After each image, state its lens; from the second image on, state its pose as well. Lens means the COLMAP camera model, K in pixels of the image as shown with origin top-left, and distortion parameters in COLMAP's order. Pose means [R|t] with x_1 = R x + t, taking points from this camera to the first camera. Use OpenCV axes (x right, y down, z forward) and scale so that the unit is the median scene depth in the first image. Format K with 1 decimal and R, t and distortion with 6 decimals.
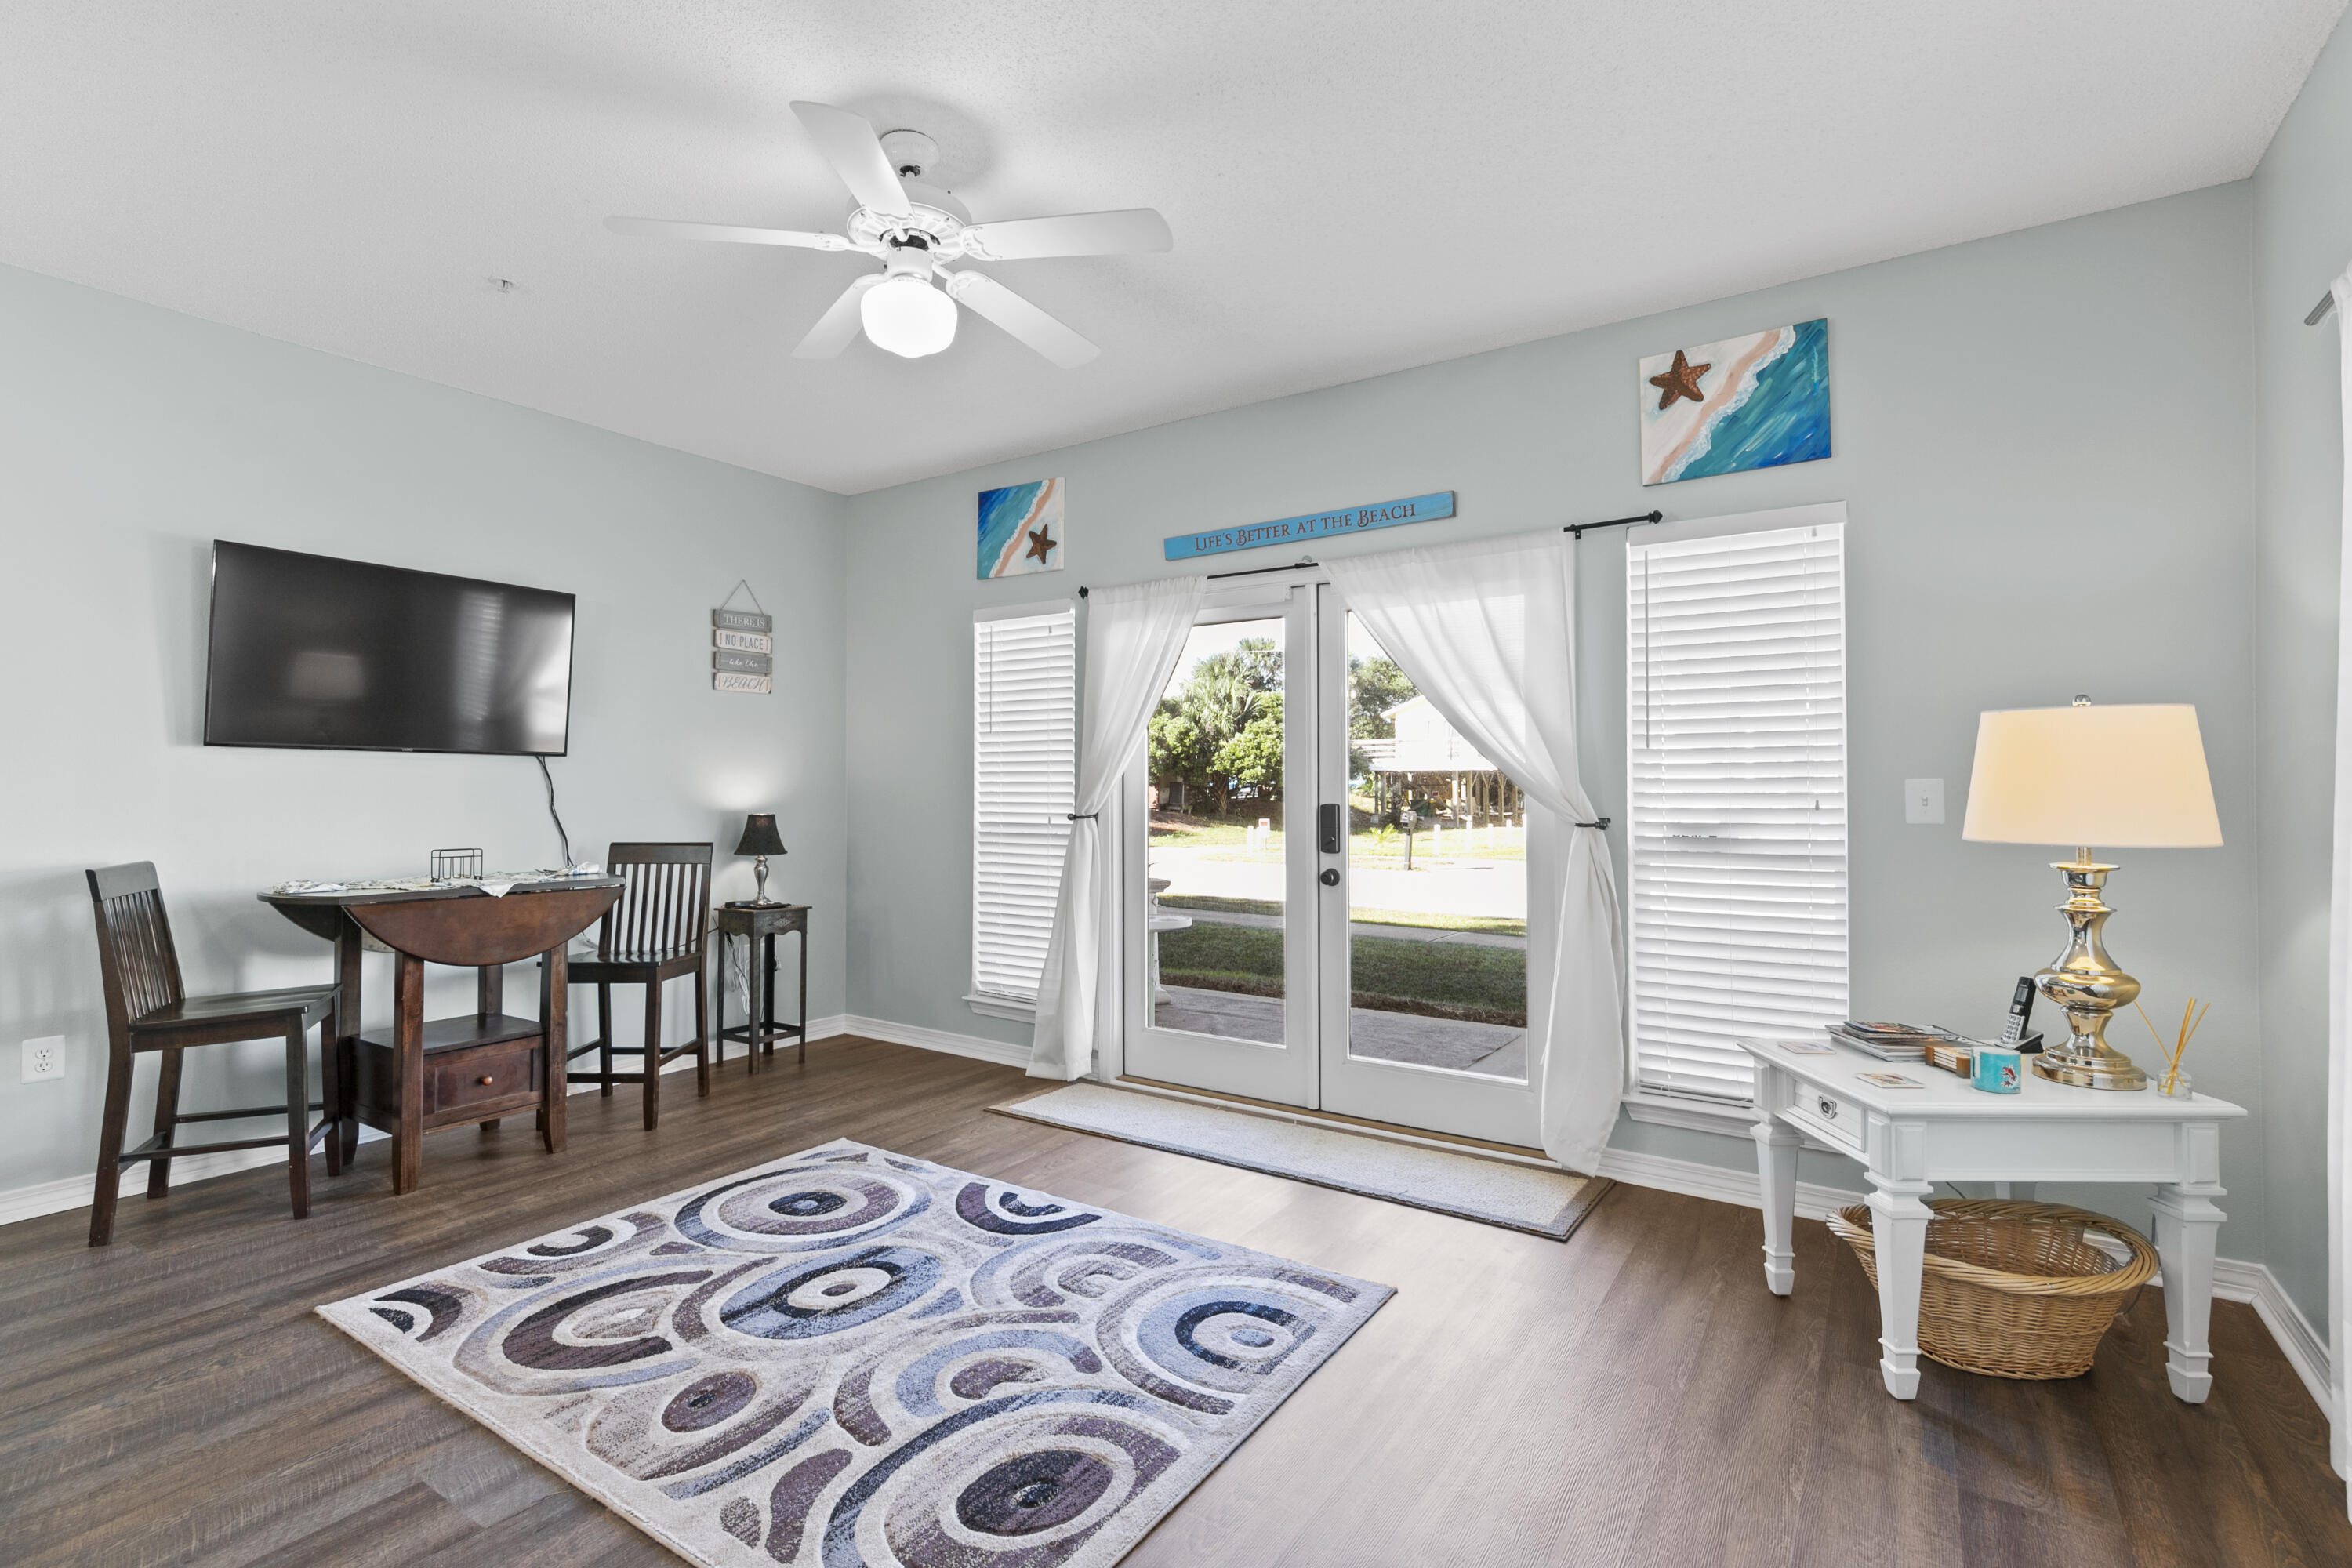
lens RADIAL K [[1106.8, 0, 1171.9], [0, 1106.8, 766.1], [0, 0, 1]] dist [0.005865, -0.000051]
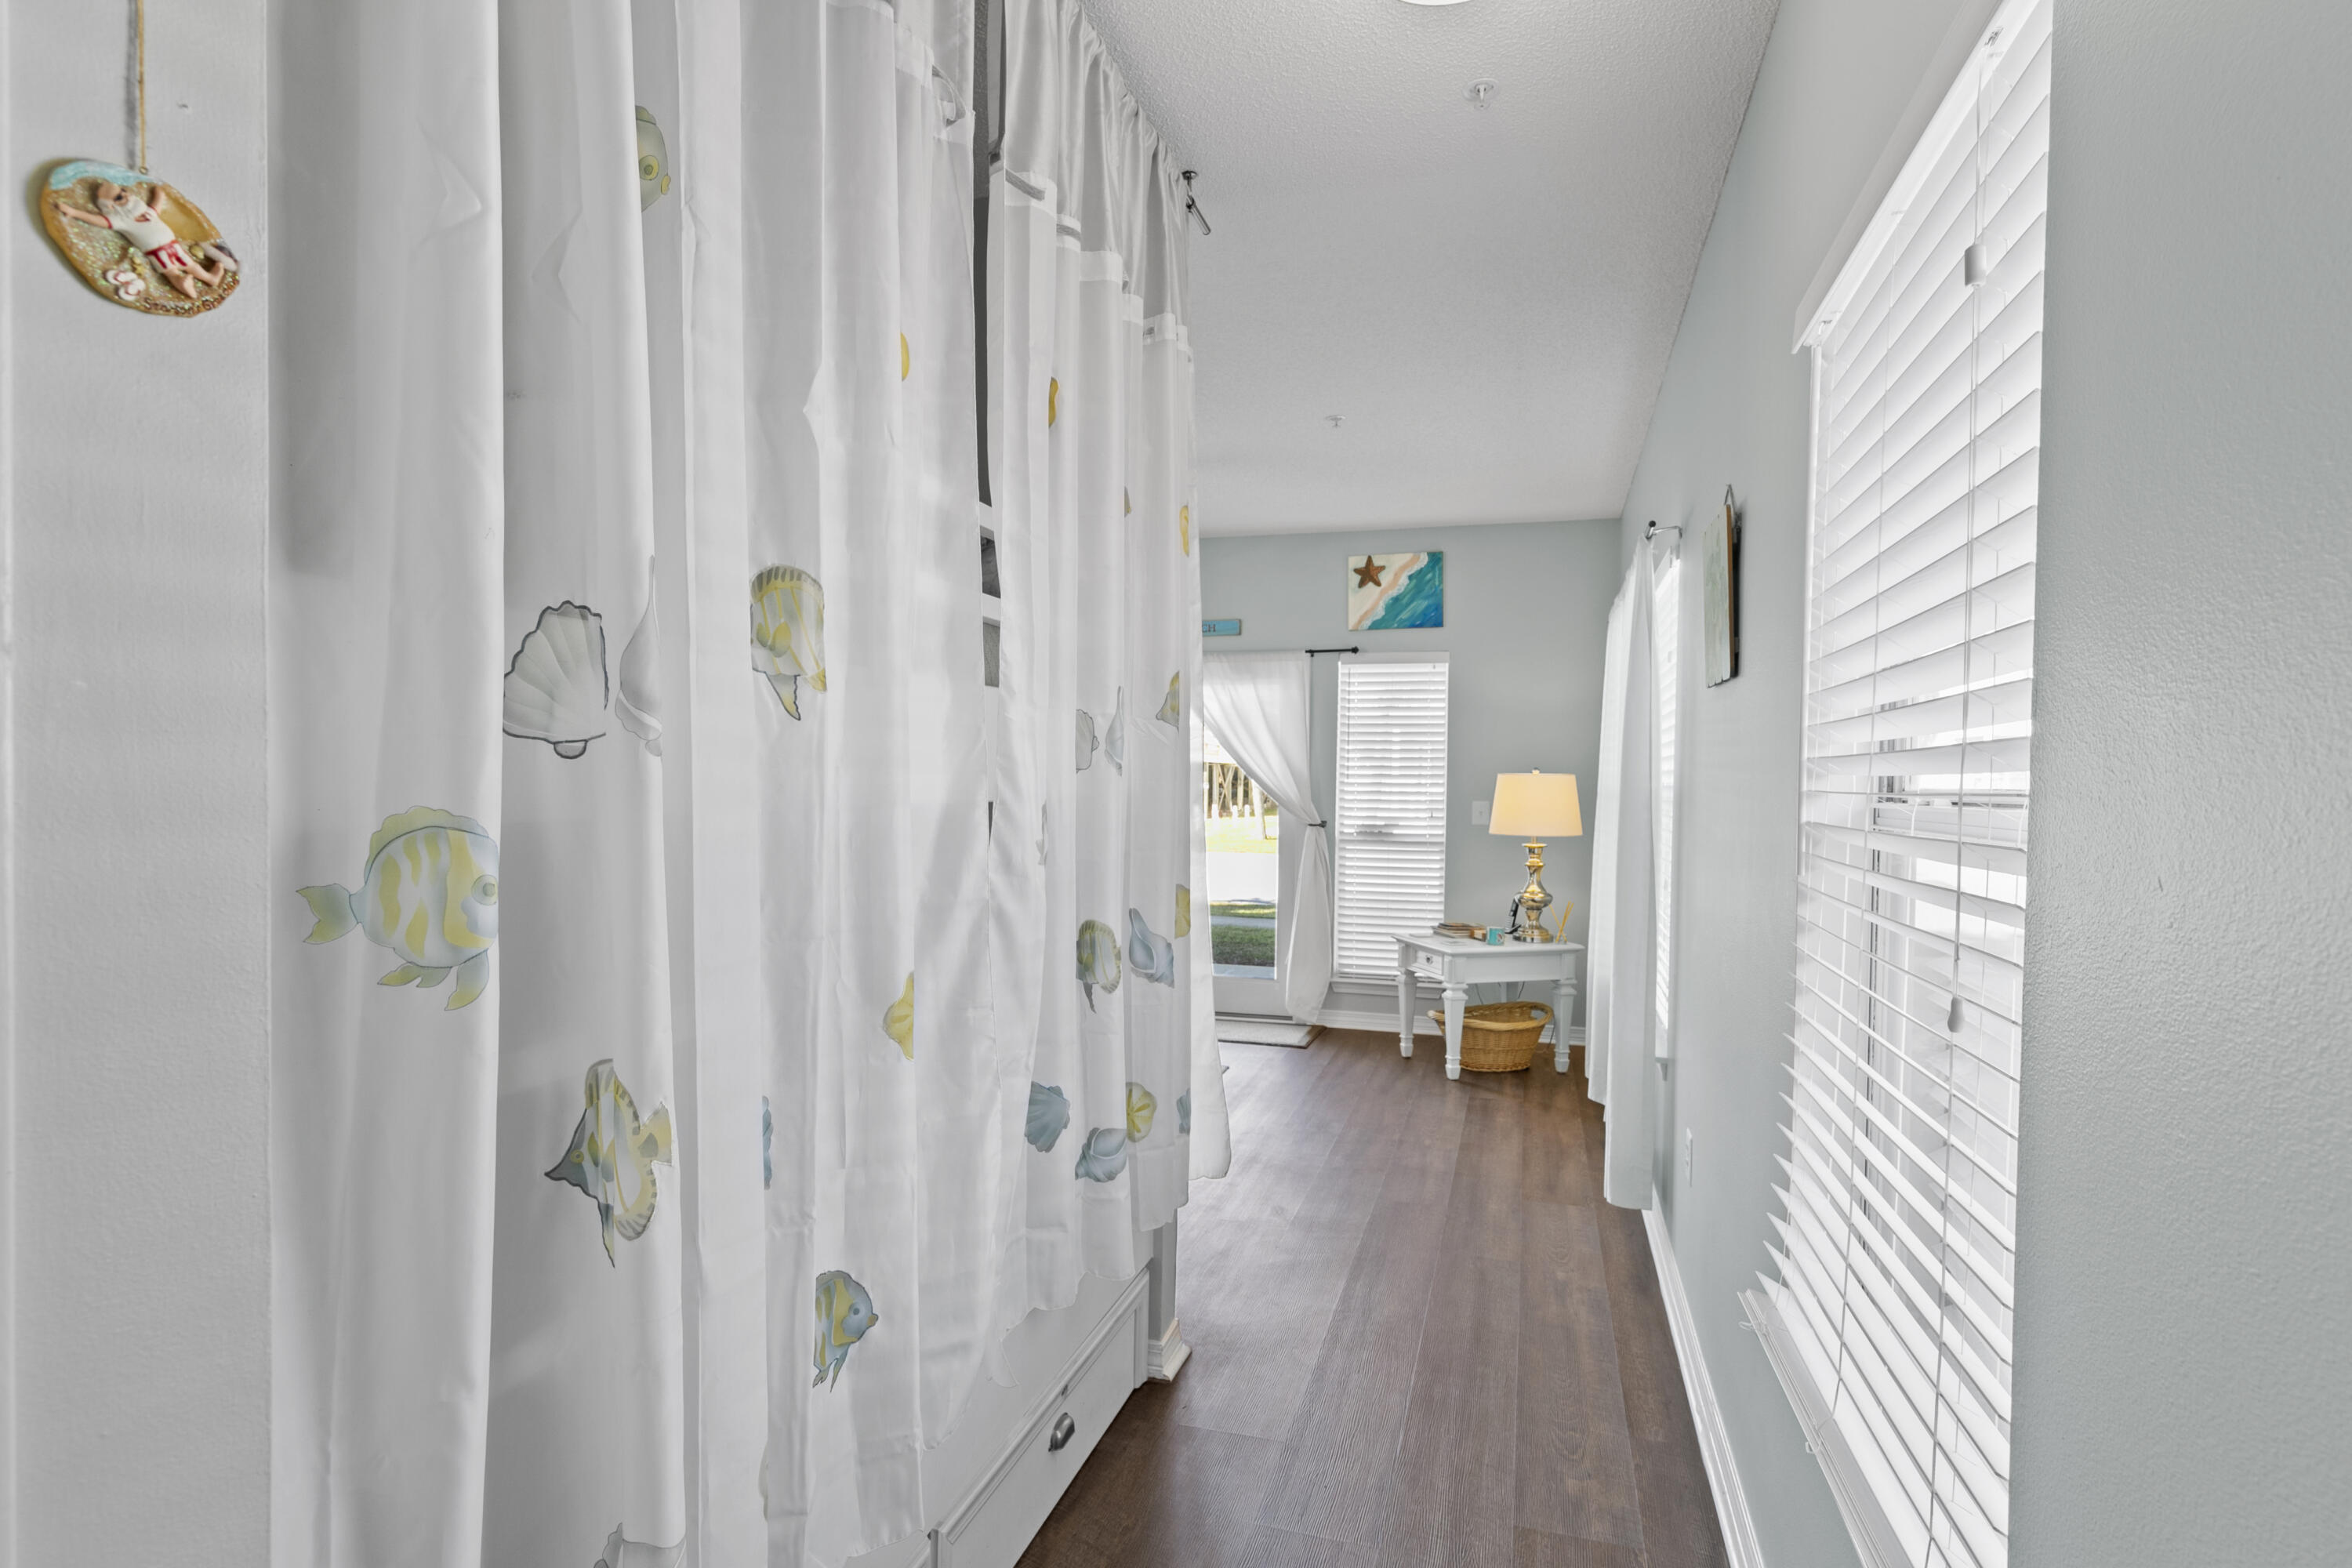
lens RADIAL K [[1266.0, 0, 1175.4], [0, 1266.0, 788.3], [0, 0, 1]] dist [-0.006832, -0.001557]
pose [[0.953347, 0.012078, 0.301636, -0.461046], [-0.020373, 0.999495, 0.024369, -0.051495], [-0.301190, -0.029377, 0.953112, -0.877044]]
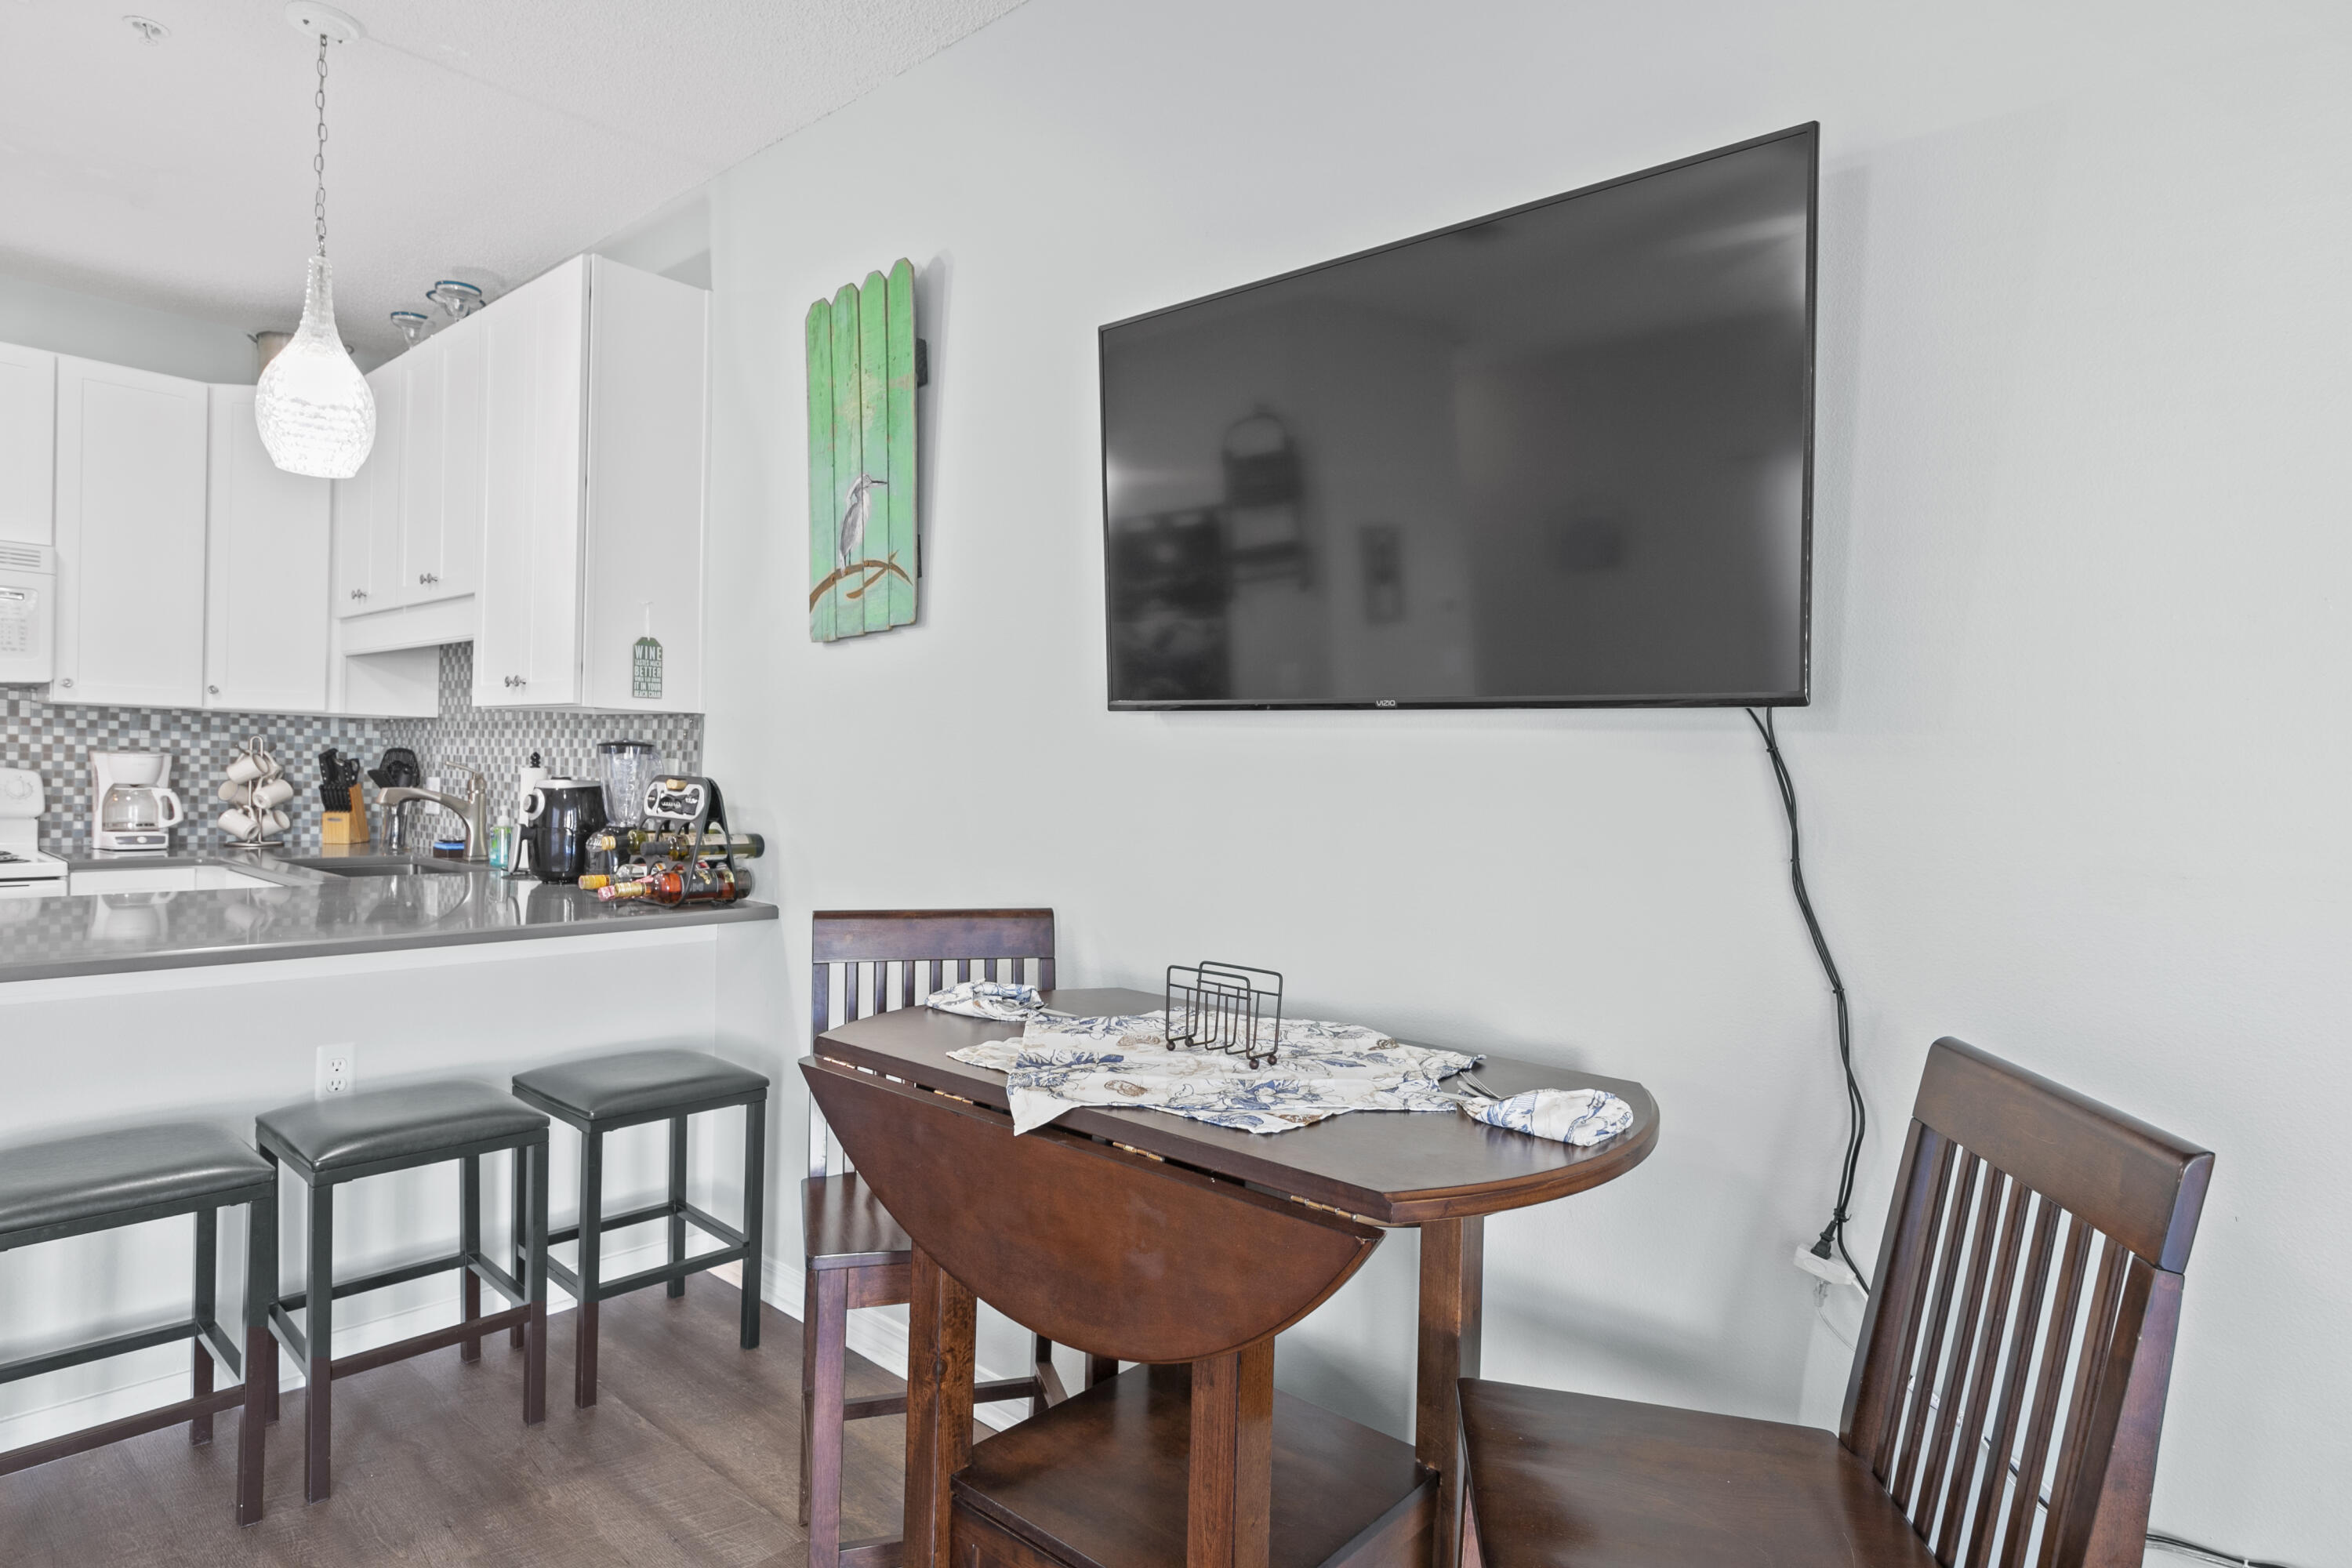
lens RADIAL K [[1279.0, 0, 1164.9], [0, 1279.0, 759.6], [0, 0, 1]] dist [0.005789, 0.000575]
pose [[-0.126563, -0.011809, -0.991888, -0.266338], [-0.007589, 0.999911, -0.010937, 0.015087], [0.991930, 0.006143, -0.126641, 1.196390]]
